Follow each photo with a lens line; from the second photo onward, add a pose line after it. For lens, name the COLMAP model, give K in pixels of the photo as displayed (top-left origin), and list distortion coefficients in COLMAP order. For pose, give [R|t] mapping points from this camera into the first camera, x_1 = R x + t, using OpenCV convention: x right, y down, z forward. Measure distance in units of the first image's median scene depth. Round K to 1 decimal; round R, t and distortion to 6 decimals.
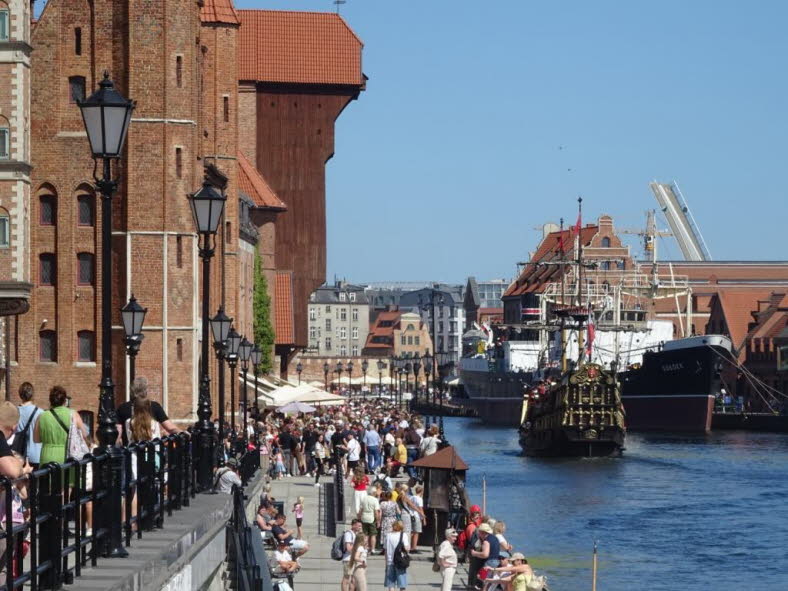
lens RADIAL K [[914.7, 0, 394.0], [0, 914.7, 295.5], [0, 0, 1]] dist [0.006579, 0.004108]
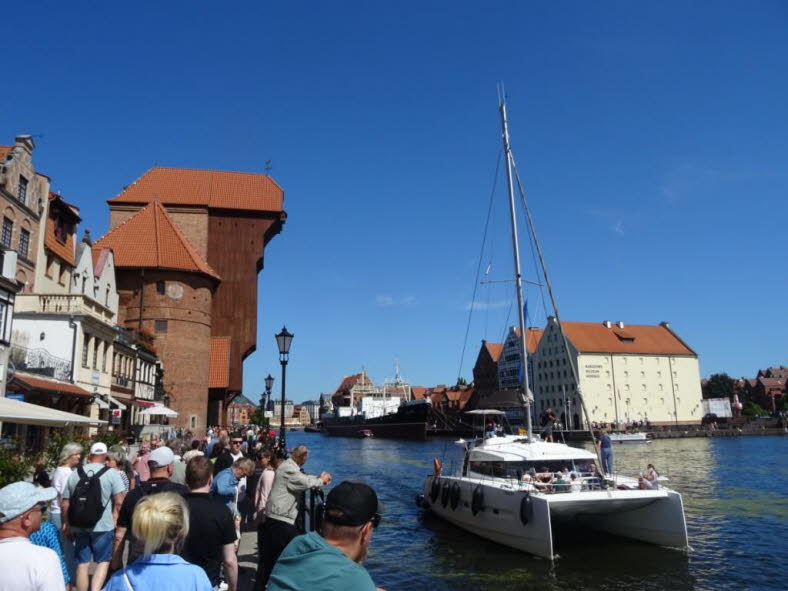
lens RADIAL K [[625.1, 0, 394.0], [0, 625.1, 295.5], [0, 0, 1]] dist [-0.003455, -0.000686]
pose [[0.989742, 0.003841, 0.142817, 0.008615], [0.009389, 0.995729, -0.091848, -0.121608], [-0.142560, 0.092247, 0.985478, -1.055354]]
